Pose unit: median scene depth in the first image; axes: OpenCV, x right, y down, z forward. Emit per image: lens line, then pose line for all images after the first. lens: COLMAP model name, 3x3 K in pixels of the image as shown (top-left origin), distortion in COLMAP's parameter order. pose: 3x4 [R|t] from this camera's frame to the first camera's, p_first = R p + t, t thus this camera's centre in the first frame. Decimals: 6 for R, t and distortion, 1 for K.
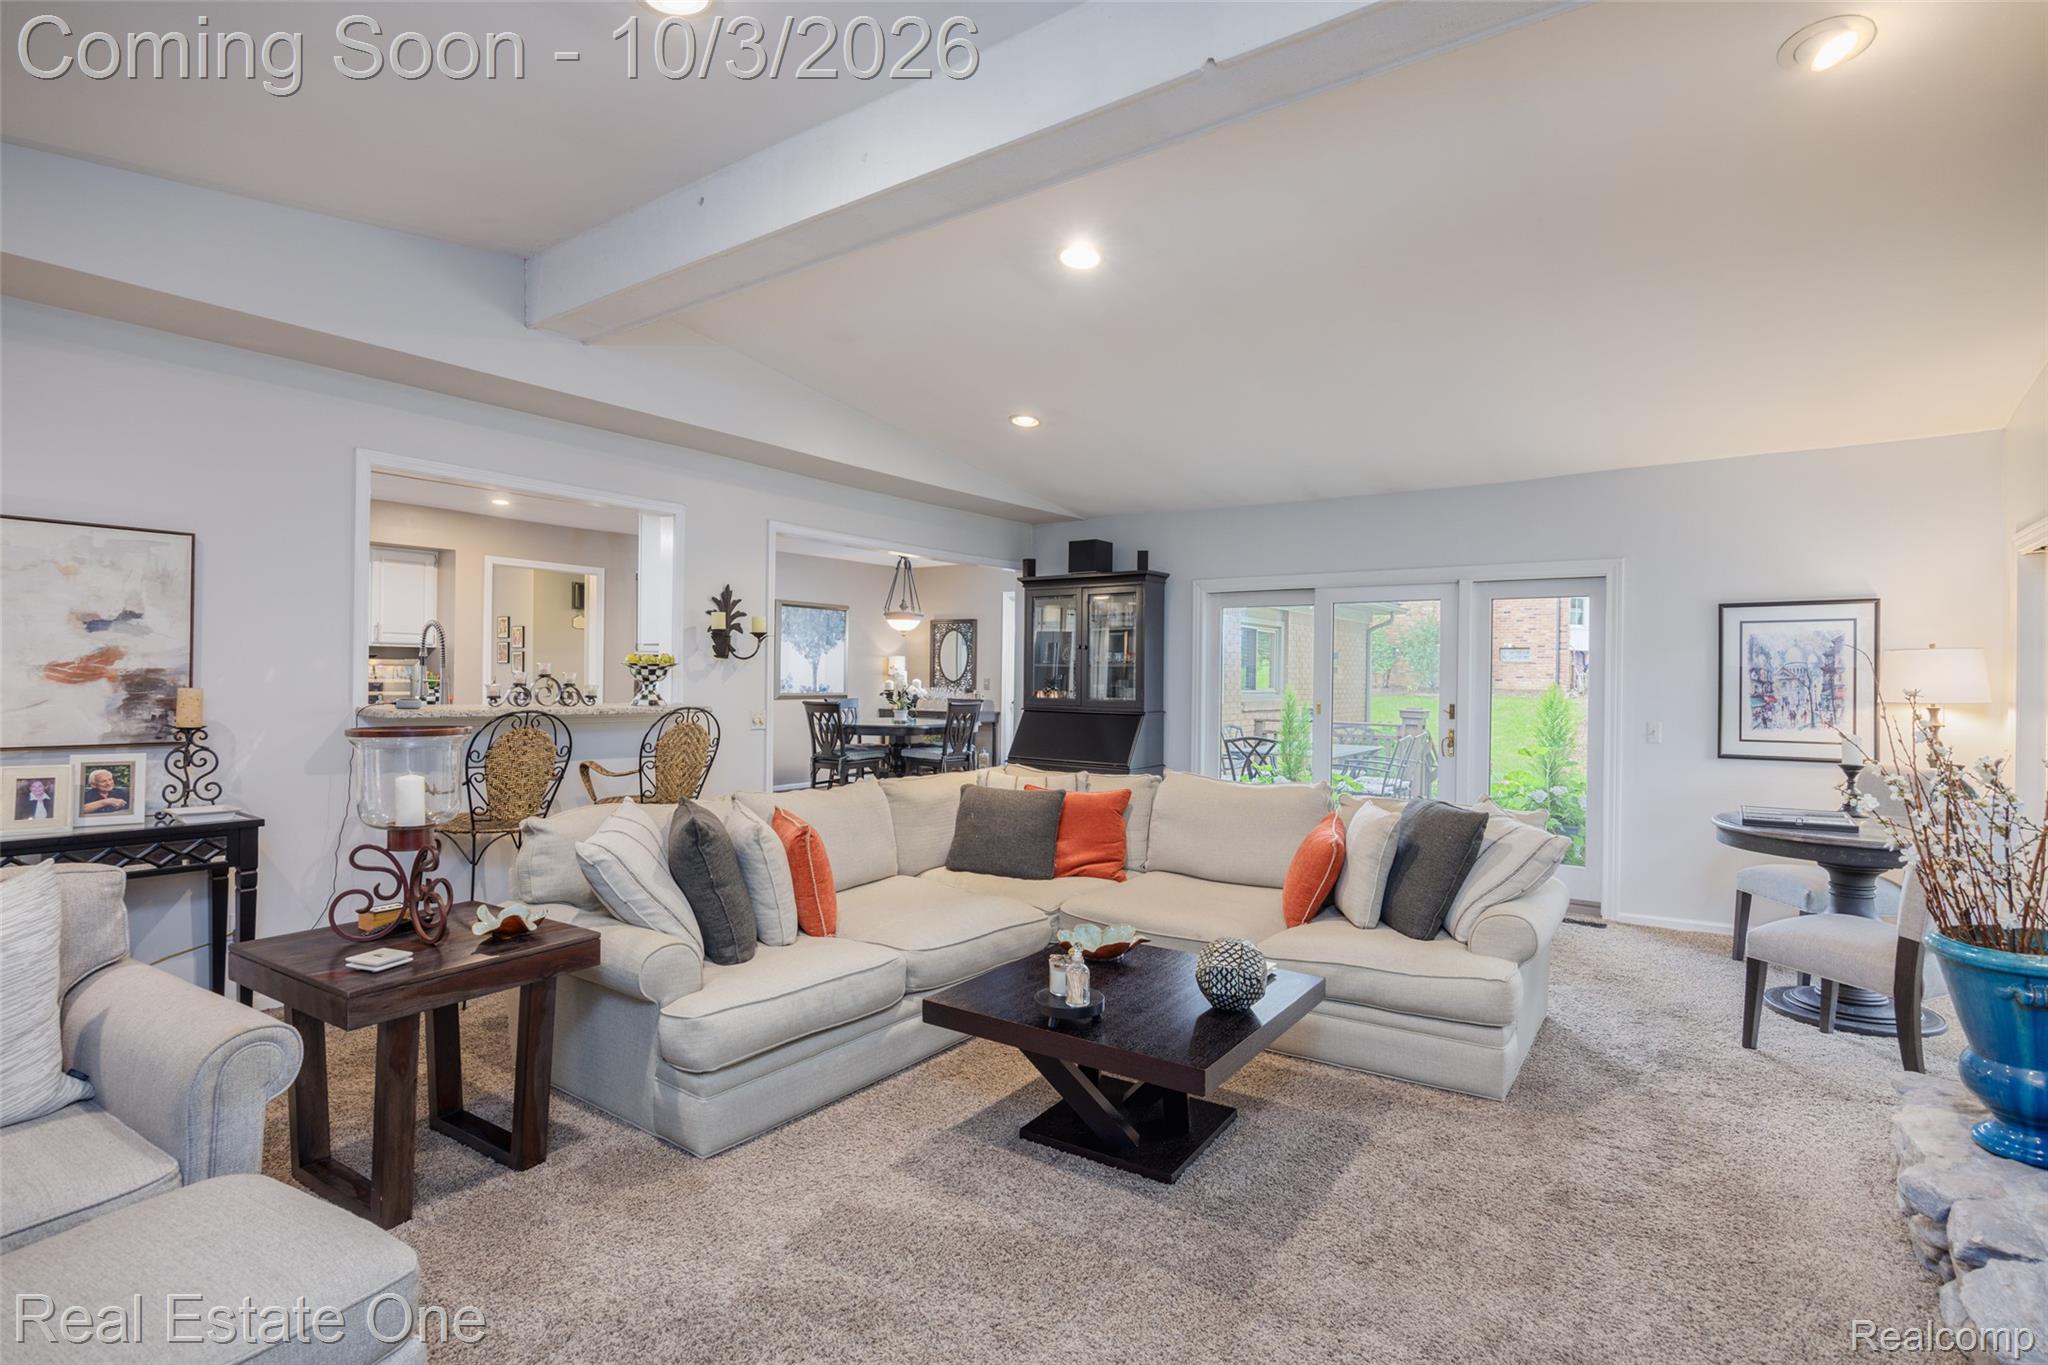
lens RADIAL K [[997.8, 0, 1044.9], [0, 997.8, 676.7], [0, 0, 1]] dist [-0.014176, -0.000851]
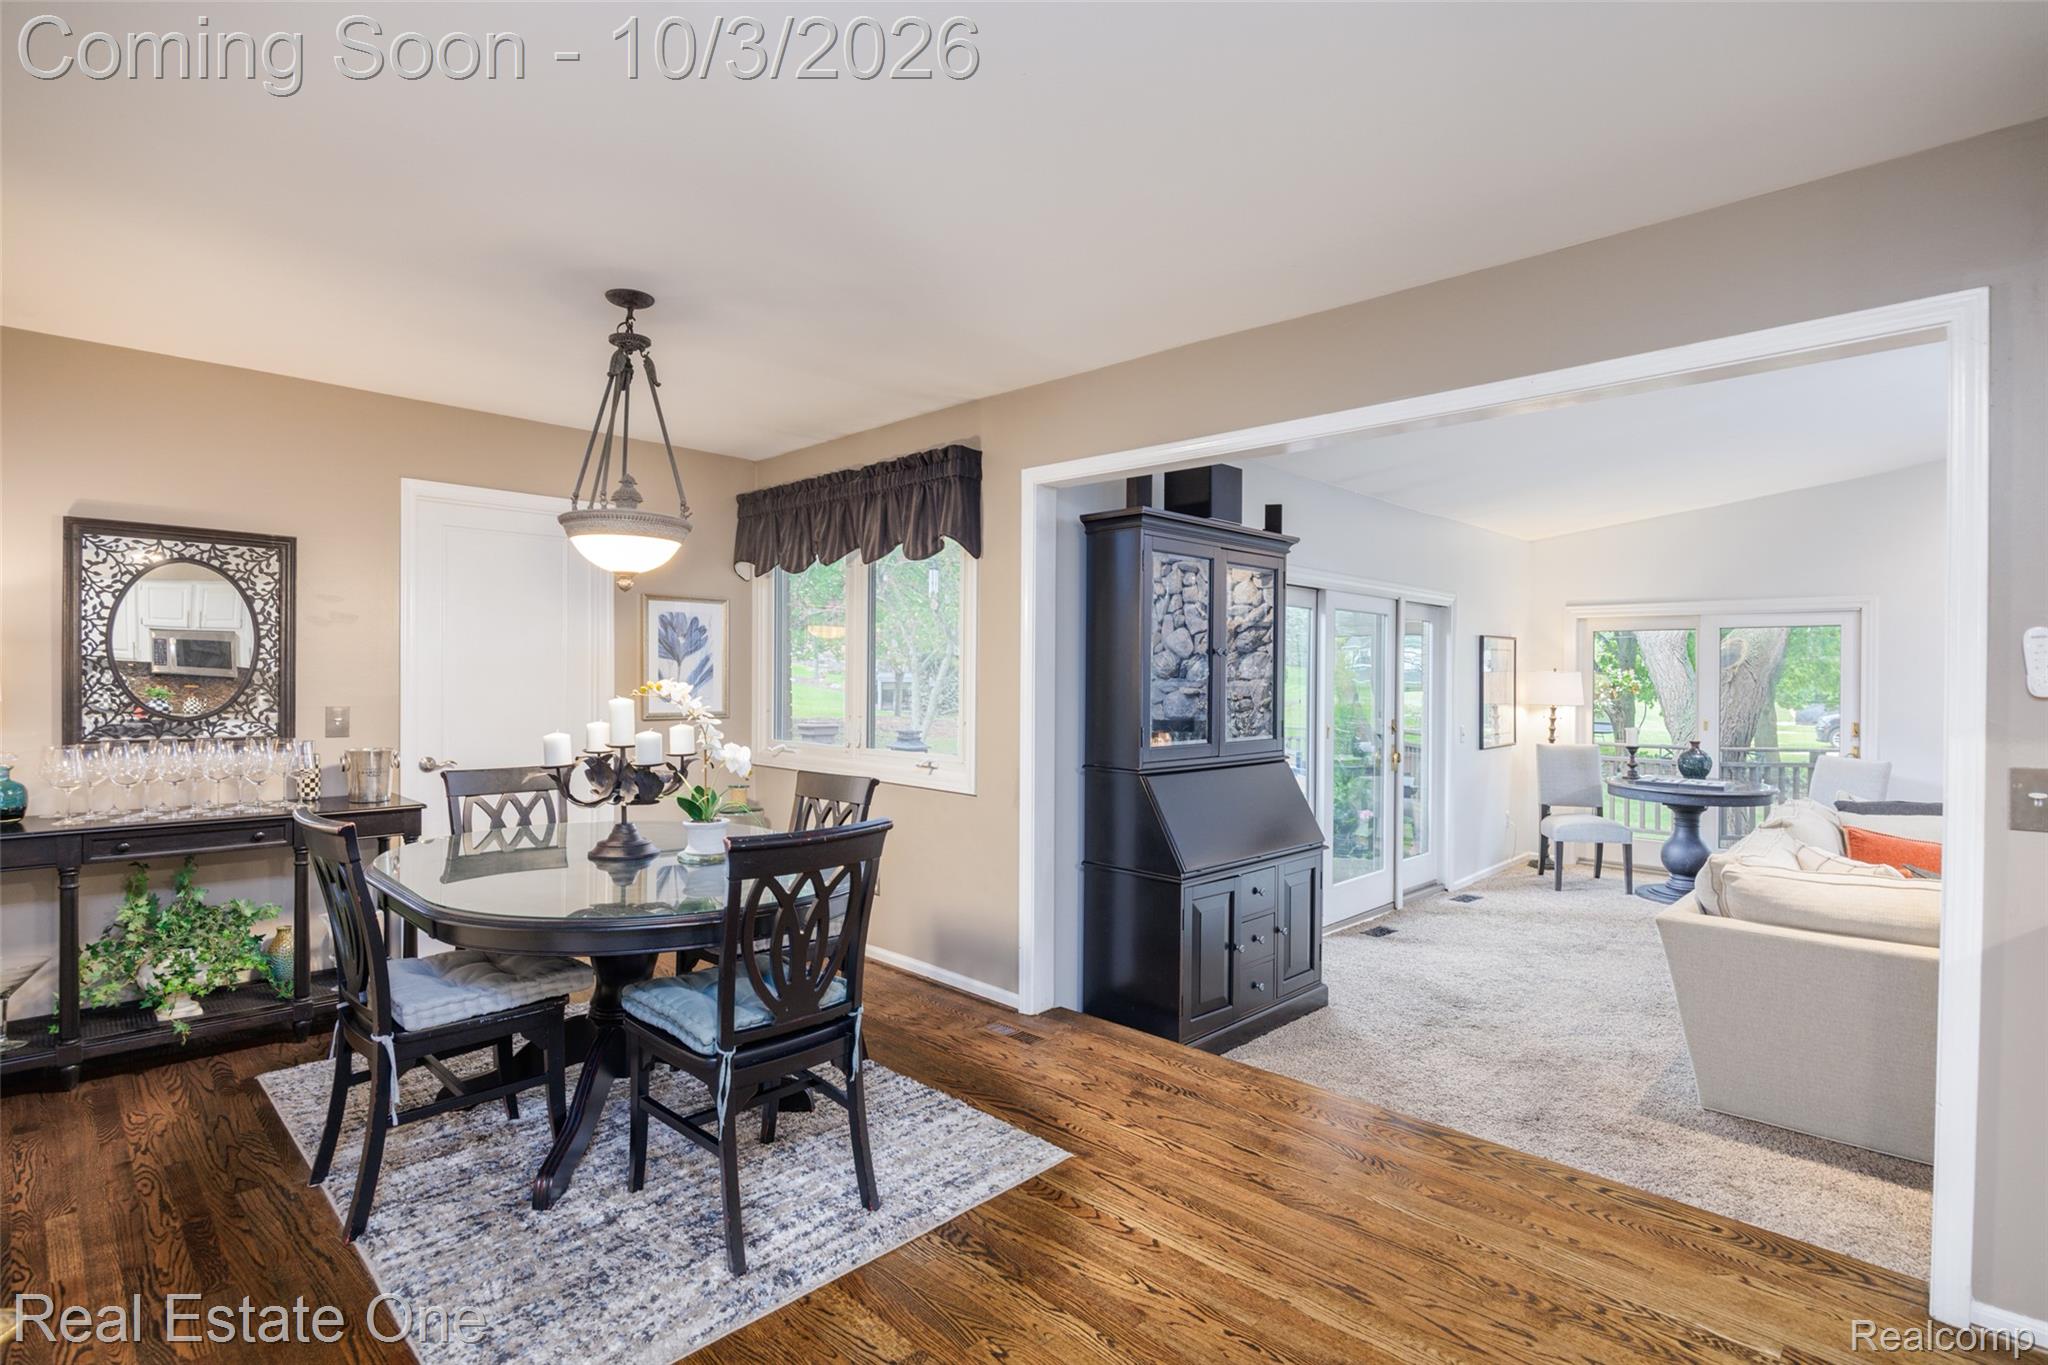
lens RADIAL K [[997.8, 0, 1028.2], [0, 997.8, 679.0], [0, 0, 1]] dist [-0.014176, -0.000851]
pose [[0.160744, -0.013764, 0.986900, -0.776171], [-0.005668, 0.999873, 0.014868, -0.031605], [-0.986980, -0.007984, 0.160646, 1.457460]]
